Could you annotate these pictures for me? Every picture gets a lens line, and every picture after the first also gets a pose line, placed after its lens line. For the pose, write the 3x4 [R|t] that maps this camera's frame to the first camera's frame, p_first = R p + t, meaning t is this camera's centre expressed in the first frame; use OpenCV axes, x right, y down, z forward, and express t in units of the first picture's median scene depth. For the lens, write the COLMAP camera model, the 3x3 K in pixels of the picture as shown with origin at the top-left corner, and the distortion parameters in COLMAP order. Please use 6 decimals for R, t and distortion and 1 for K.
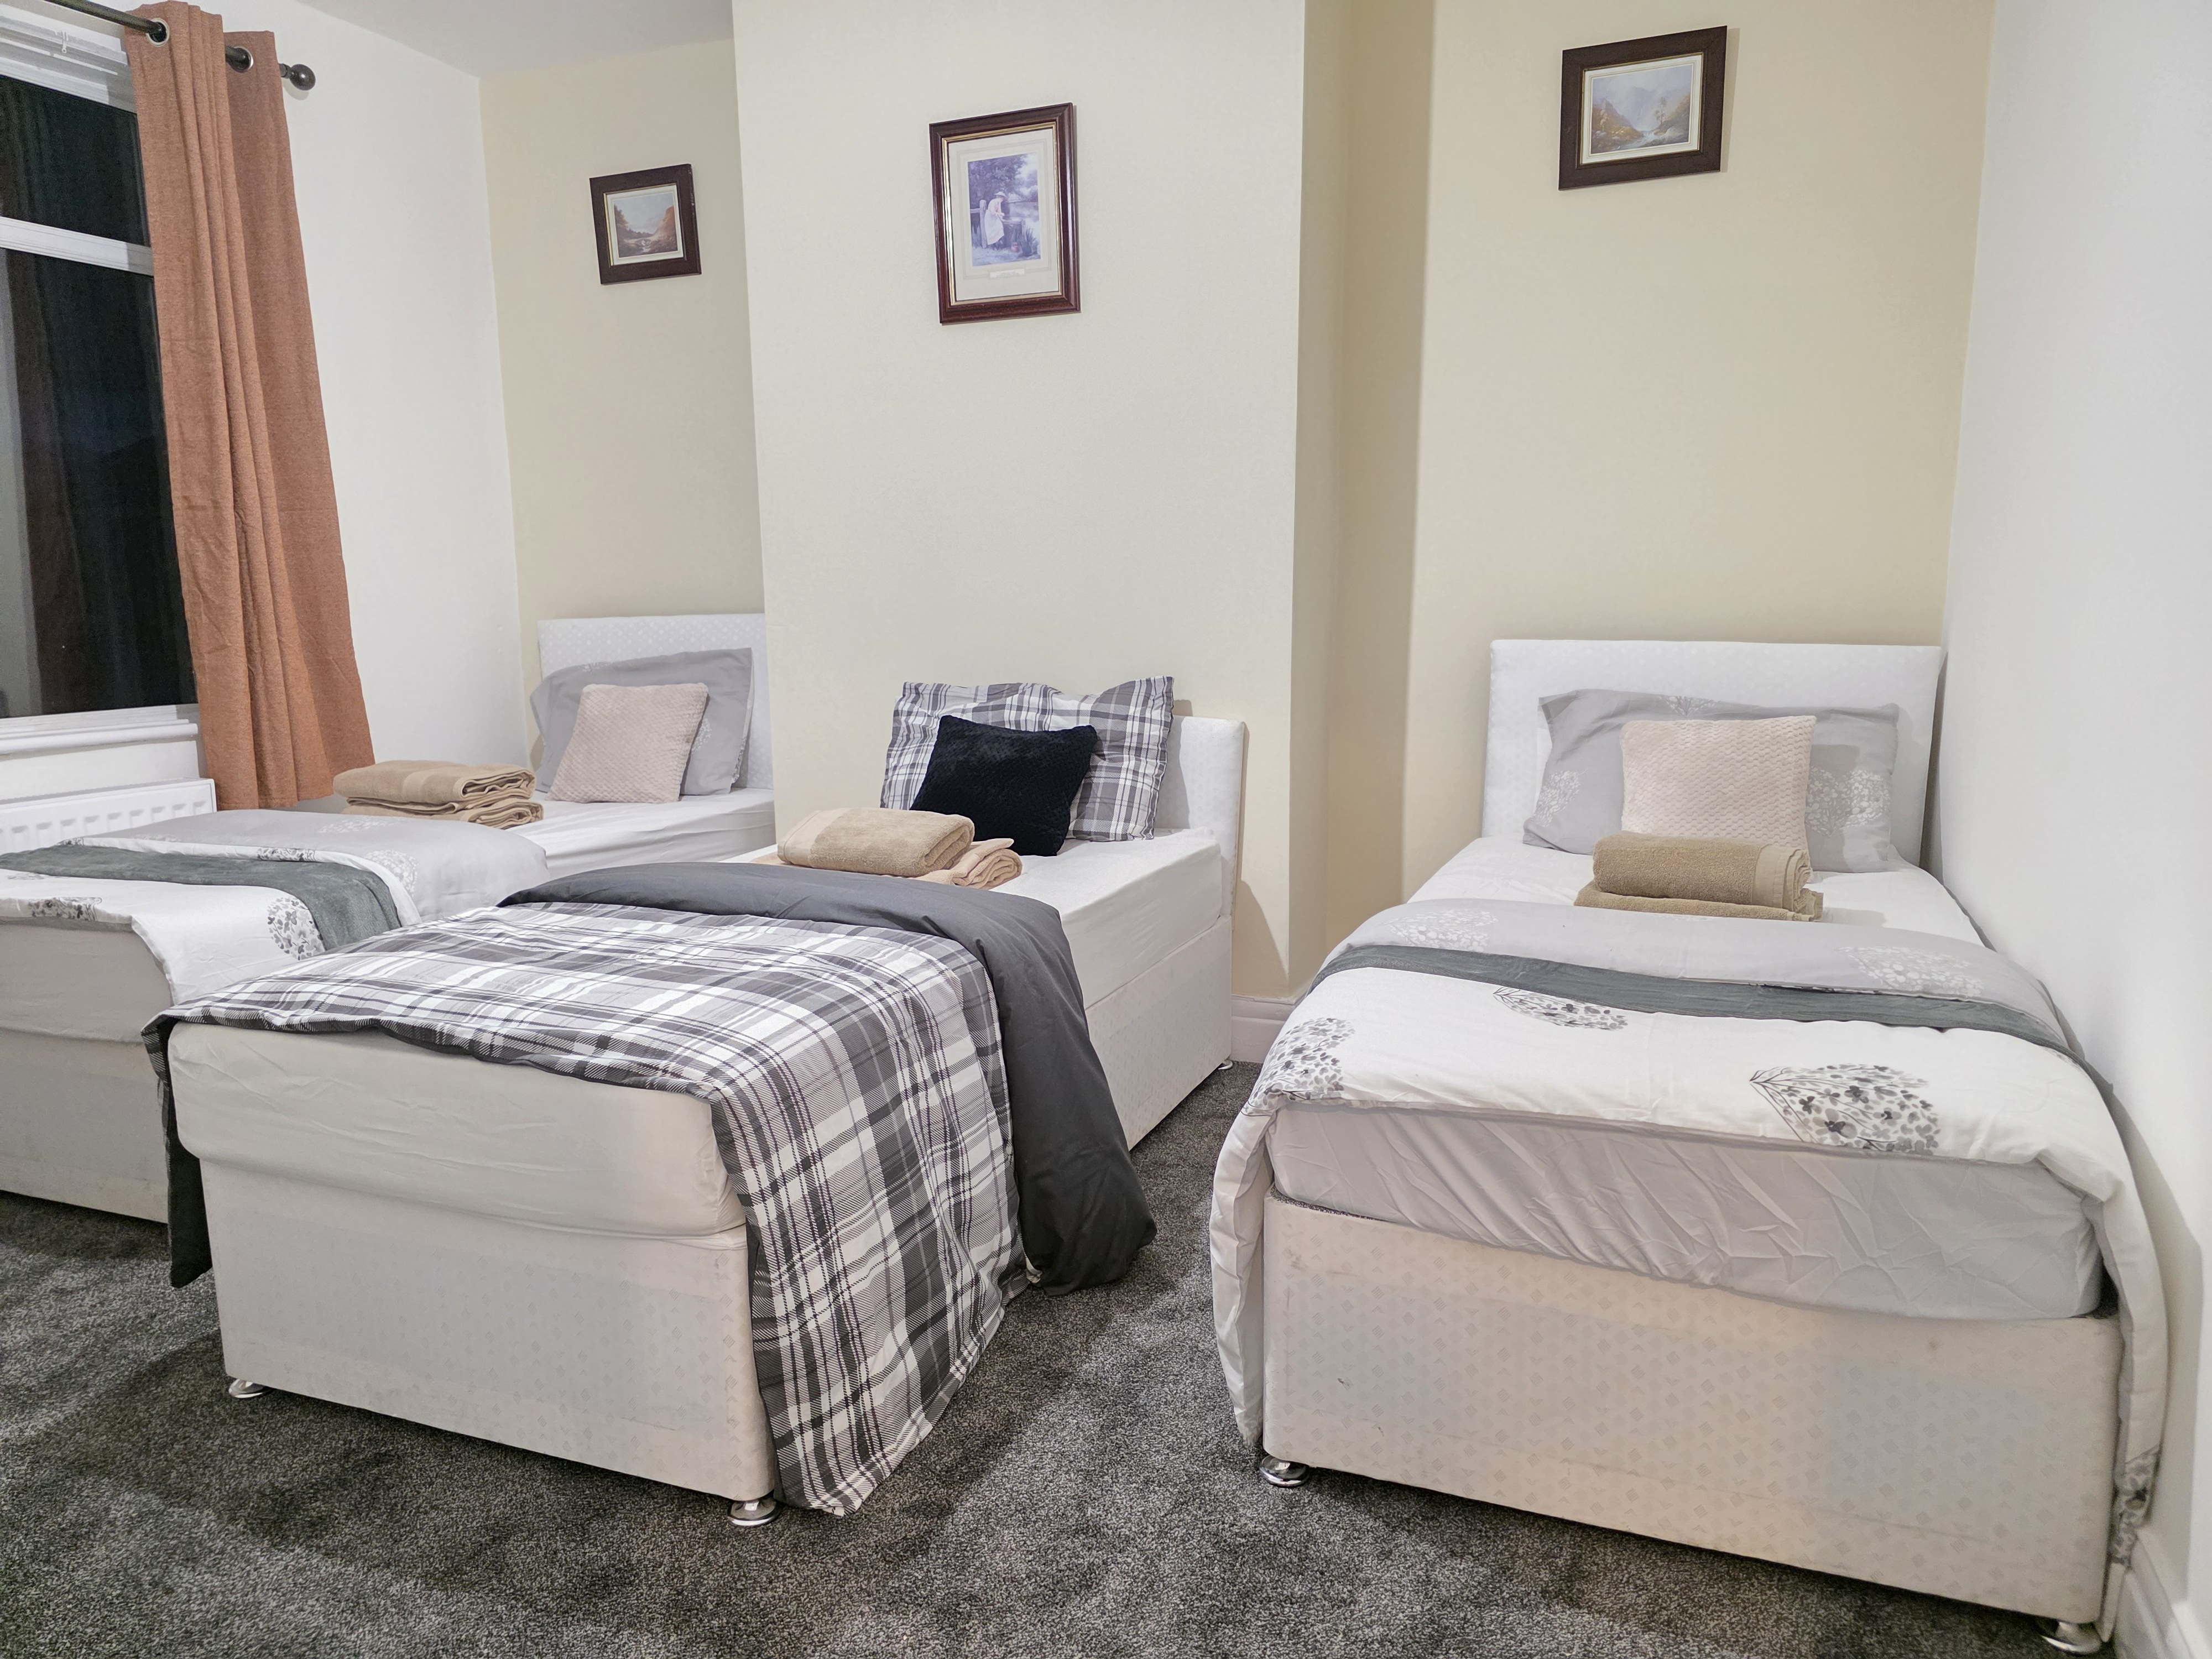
lens RADIAL K [[1486.2, 0, 1128.7], [0, 1486.2, 857.7], [0, 0, 1]] dist [0.076146, -0.075536]
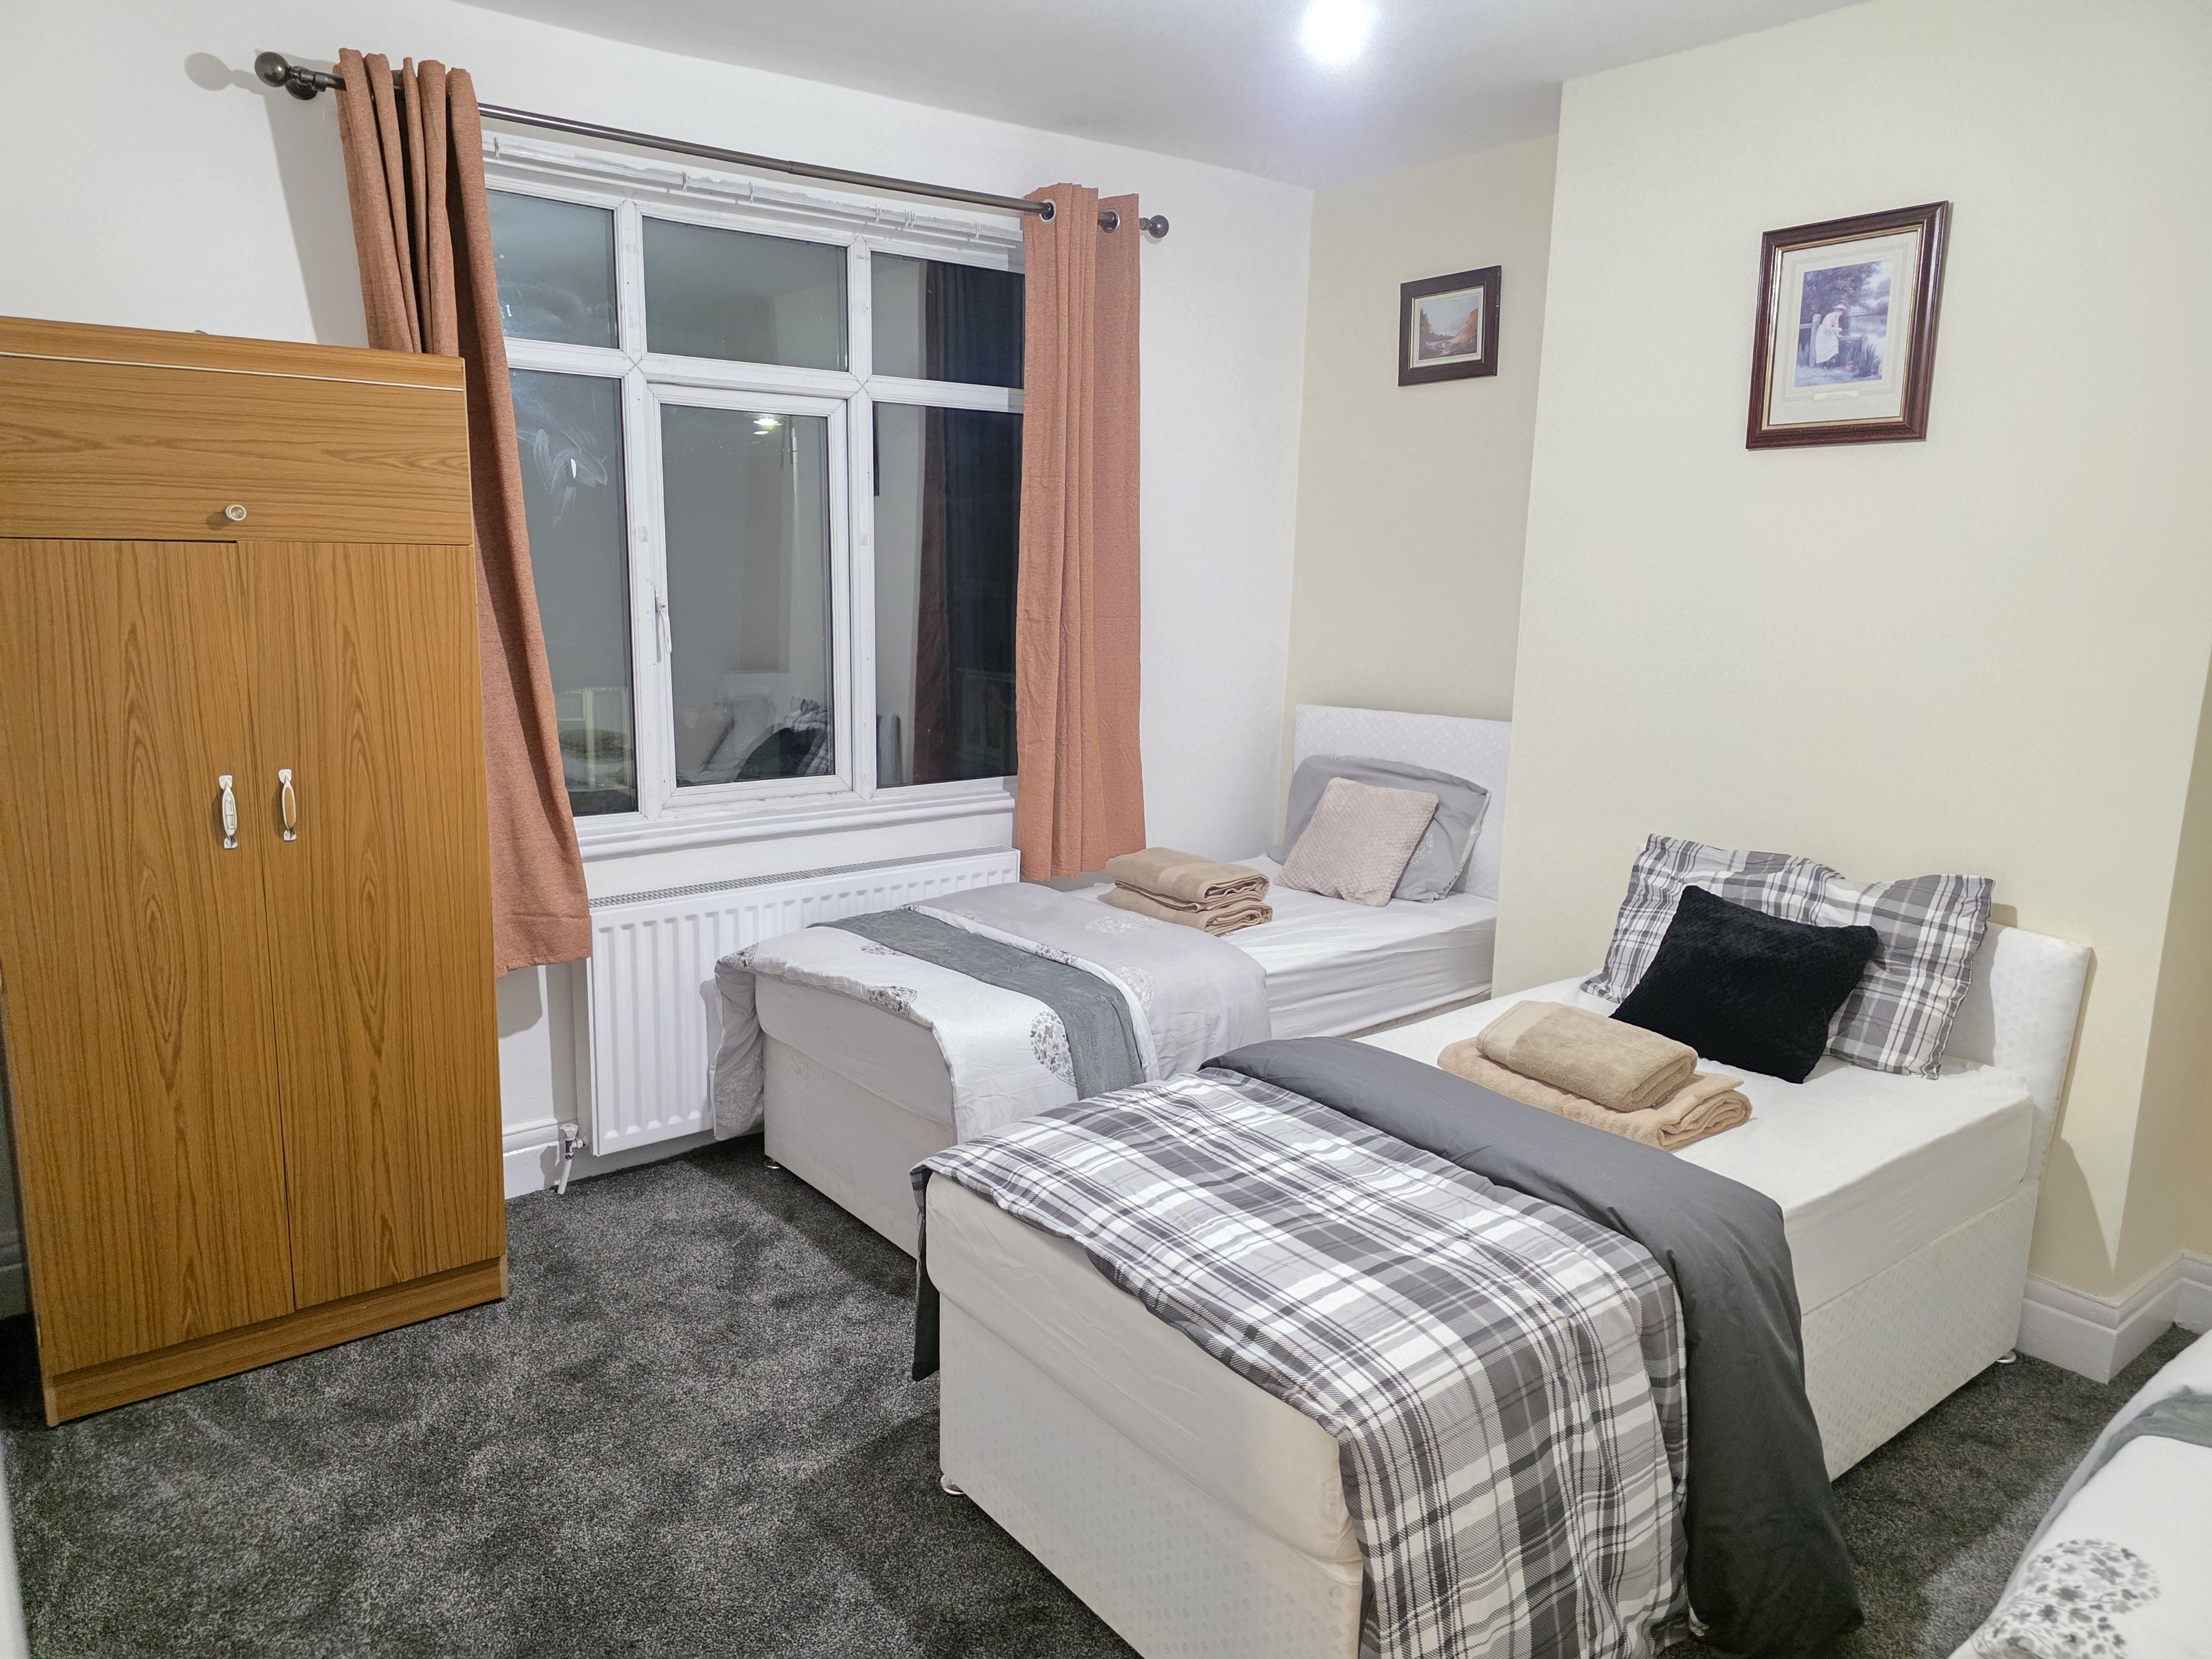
lens RADIAL K [[1491.1, 0, 1092.5], [0, 1491.1, 824.1], [0, 0, 1]] dist [0.084728, -0.084656]
pose [[0.861993, 0.117311, -0.493160, 0.011553], [-0.112992, 0.992843, 0.038676, -0.133724], [0.494168, 0.022385, 0.869078, 0.025583]]
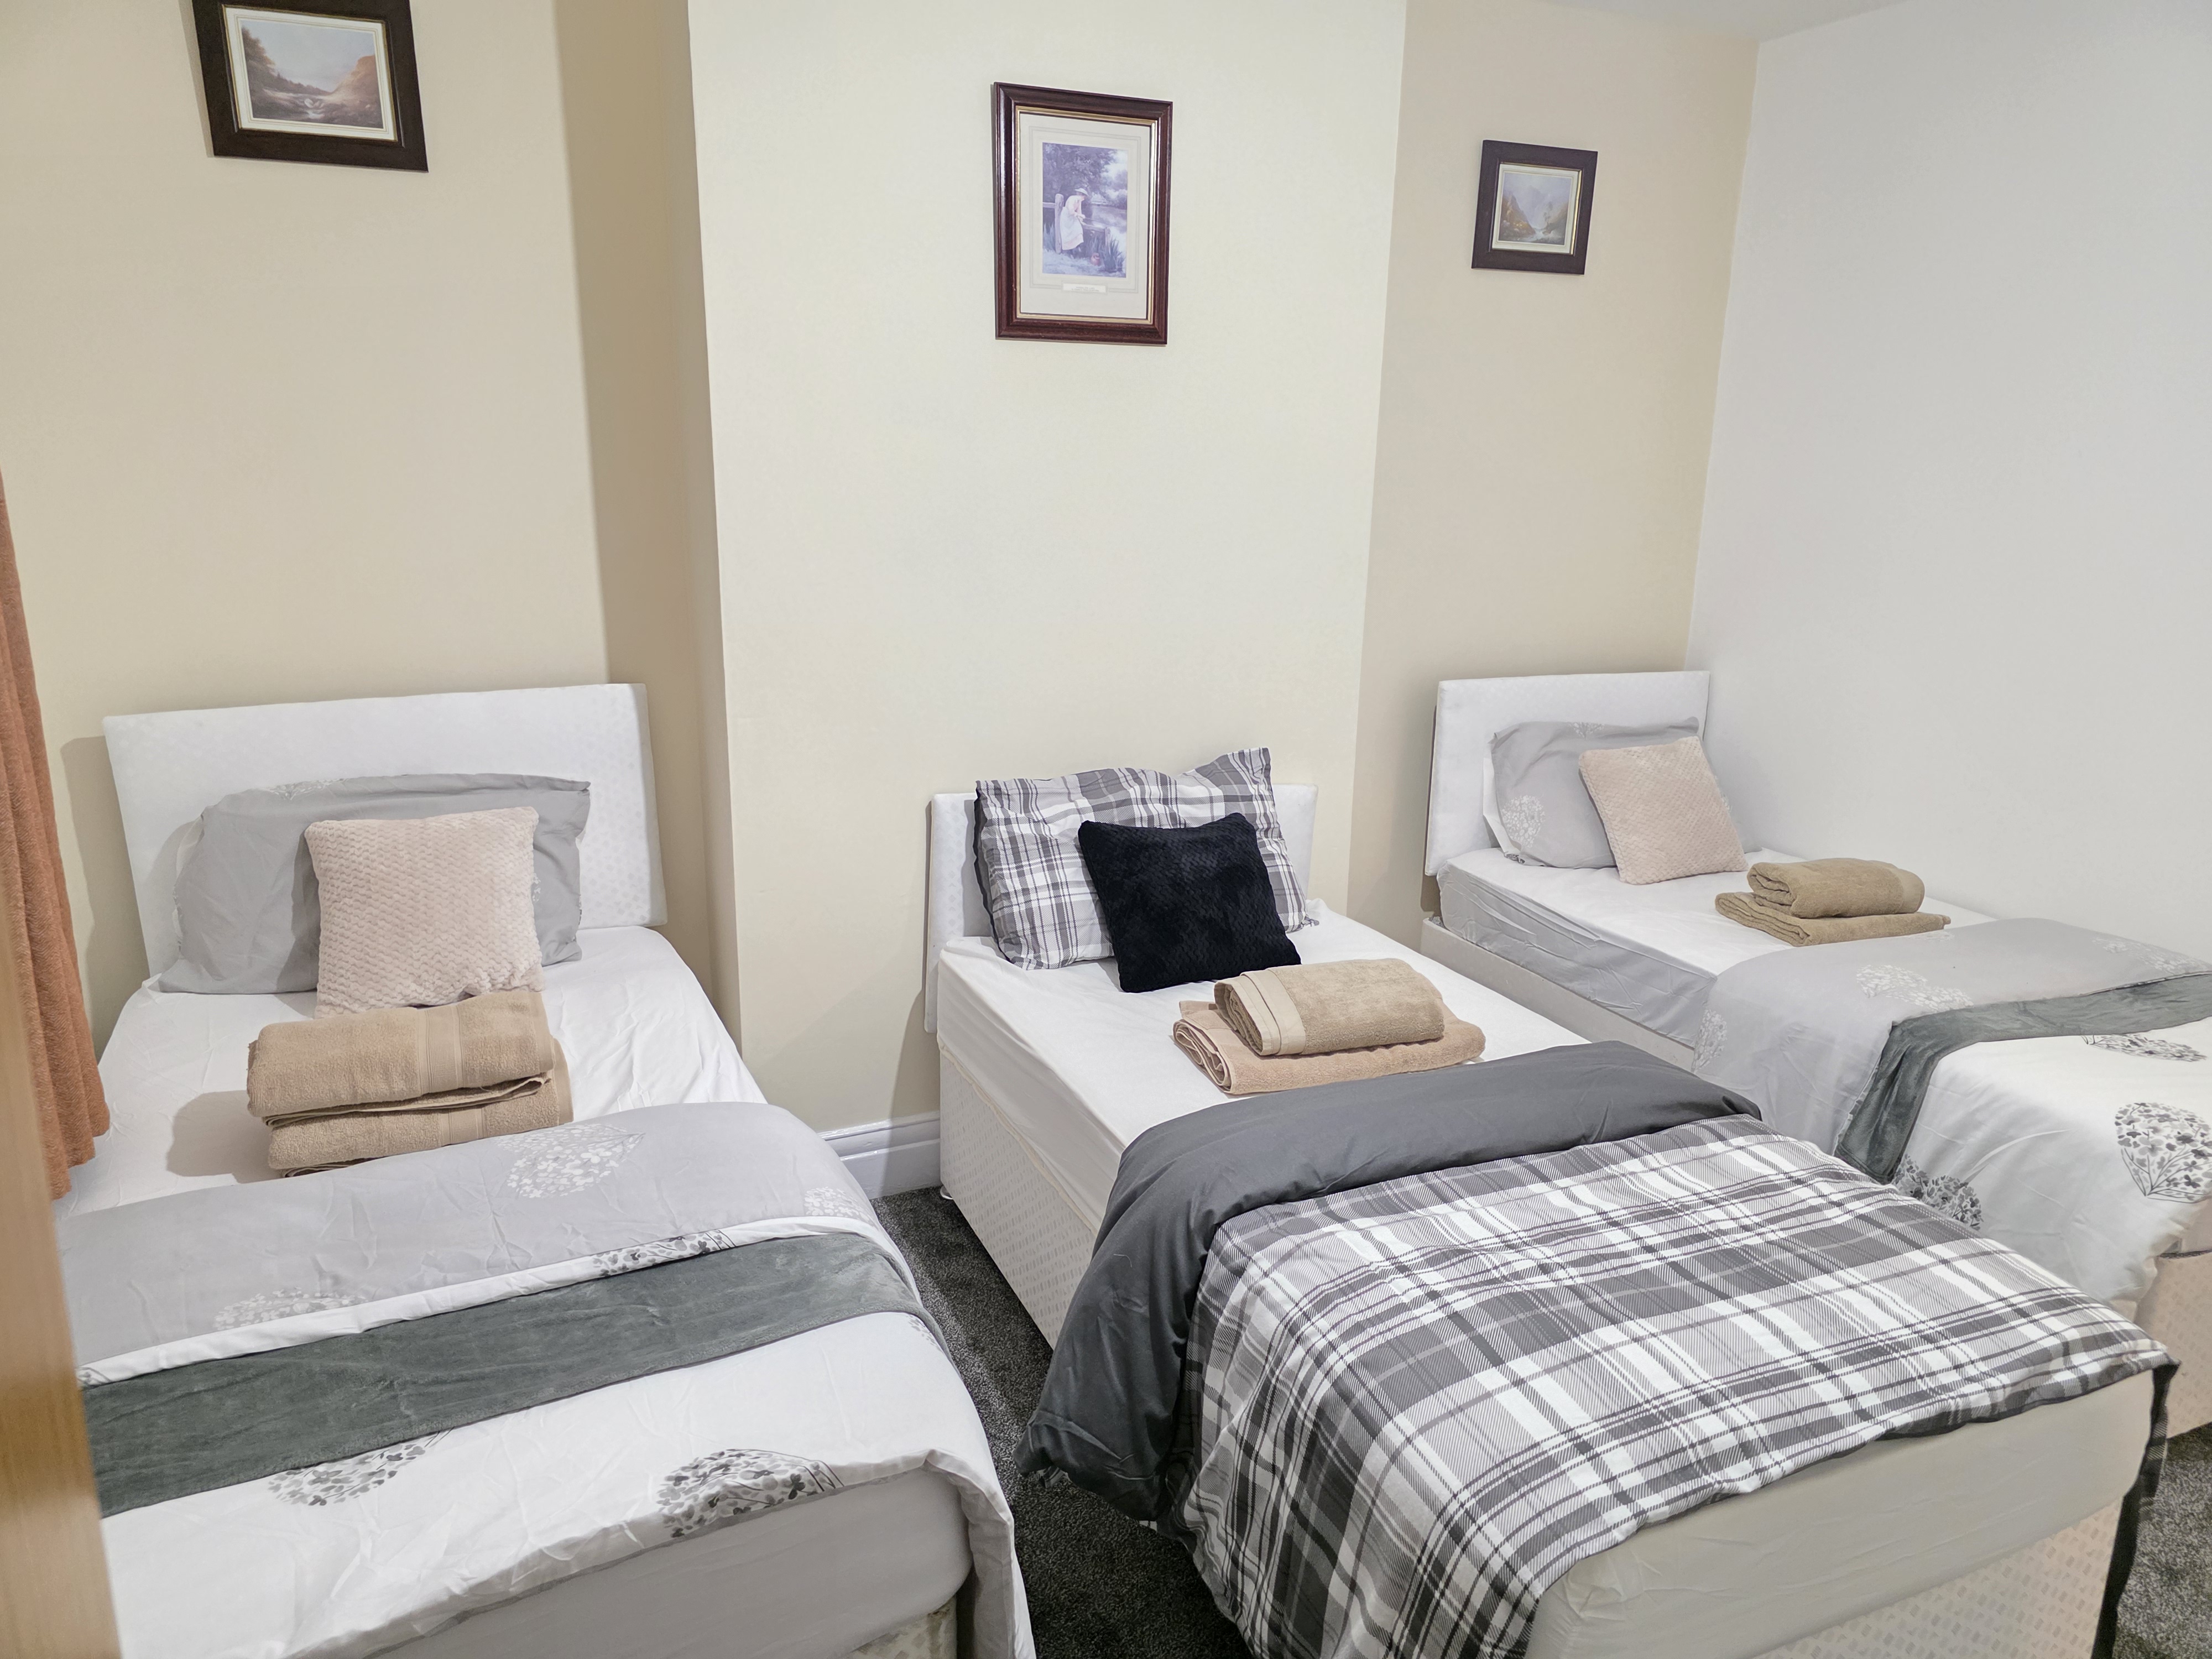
lens RADIAL K [[1486.2, 0, 1128.7], [0, 1486.2, 857.7], [0, 0, 1]] dist [0.076146, -0.075536]
pose [[0.697308, -0.164556, 0.697626, -0.737033], [0.098600, 0.986059, 0.134037, -0.196322], [-0.709957, -0.024679, 0.703812, 0.407950]]
